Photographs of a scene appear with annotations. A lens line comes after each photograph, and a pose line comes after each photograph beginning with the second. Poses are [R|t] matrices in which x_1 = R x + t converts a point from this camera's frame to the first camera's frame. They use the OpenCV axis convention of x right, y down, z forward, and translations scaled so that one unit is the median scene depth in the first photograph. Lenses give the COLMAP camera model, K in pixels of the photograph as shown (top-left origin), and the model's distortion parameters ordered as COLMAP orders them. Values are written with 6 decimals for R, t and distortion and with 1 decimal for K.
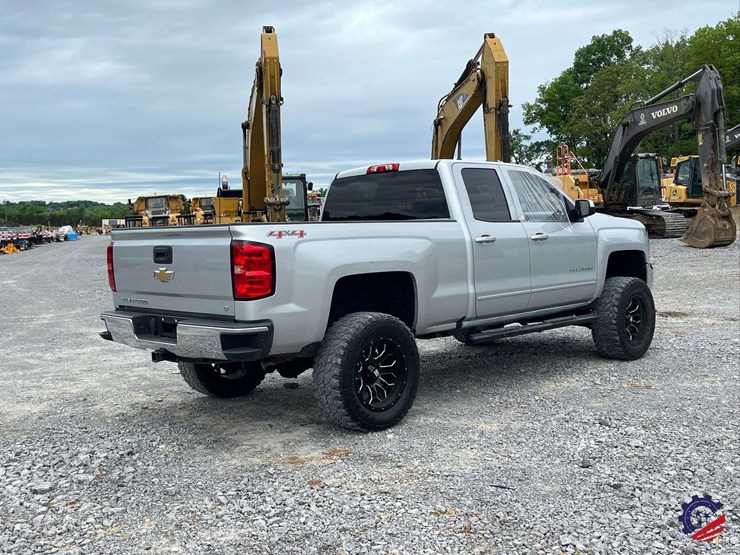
lens RADIAL K [[799.6, 0, 374.2], [0, 799.6, 283.6], [0, 0, 1]] dist [0.031907, 0.000000]
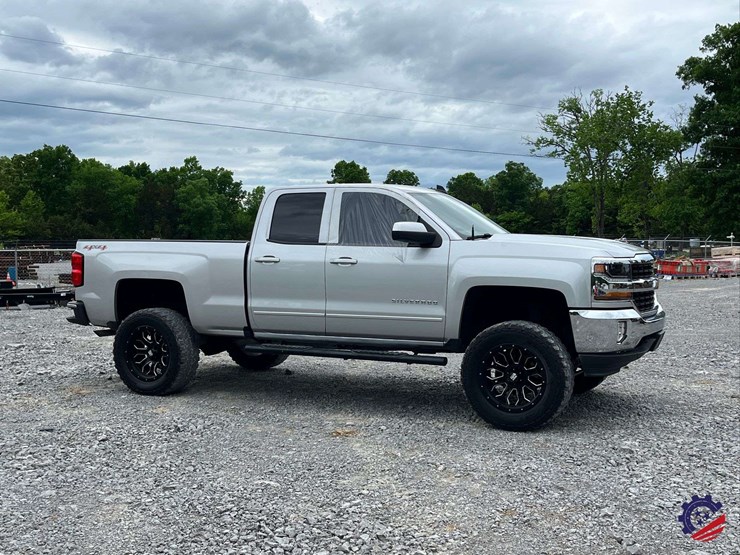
lens RADIAL K [[862.3, 0, 369.5], [0, 862.3, 284.5], [0, 0, 1]] dist [0.040047, 0.000000]
pose [[0.335602, 0.076009, -0.938932, 1.076129], [-0.077565, 0.995584, 0.052871, -0.078899], [0.938805, 0.055085, 0.340016, 0.608733]]
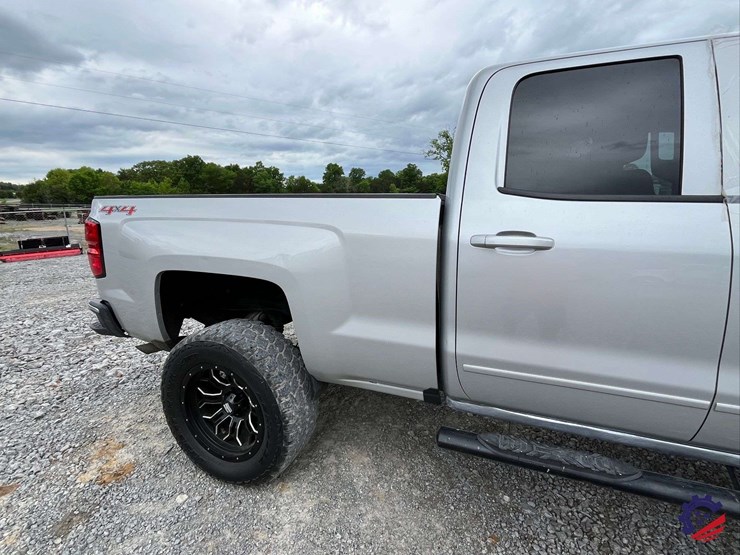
lens RADIAL K [[373.2, 0, 360.4], [0, 373.2, 276.9], [0, 0, 1]] dist [-0.002498, -0.002237]
pose [[0.385944, 0.208979, -0.898540, 0.240010], [-0.072720, 0.977865, 0.196193, -0.058366], [0.919651, -0.010378, 0.392599, 0.706515]]
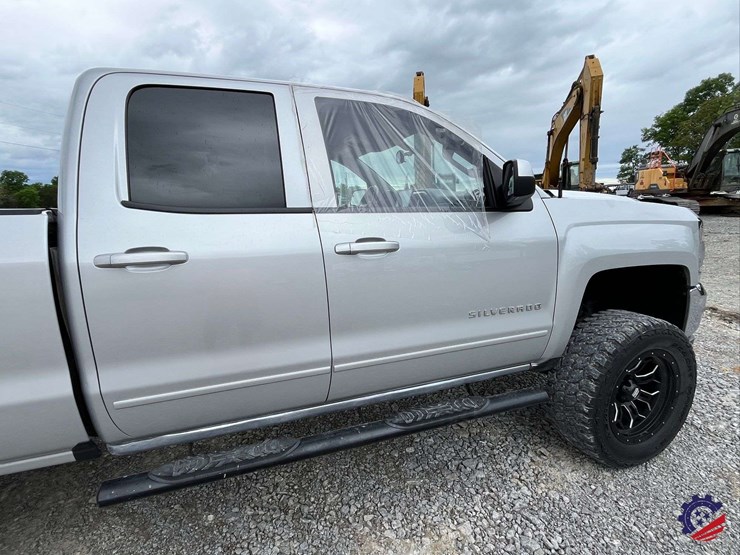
lens RADIAL K [[373.2, 0, 368.3], [0, 373.2, 274.3], [0, 0, 1]] dist [-0.002498, -0.002237]
pose [[0.905652, 0.083265, -0.415766, 0.263844], [-0.034881, 0.991837, 0.122652, -0.061770], [0.422584, -0.096578, 0.901163, 0.731668]]
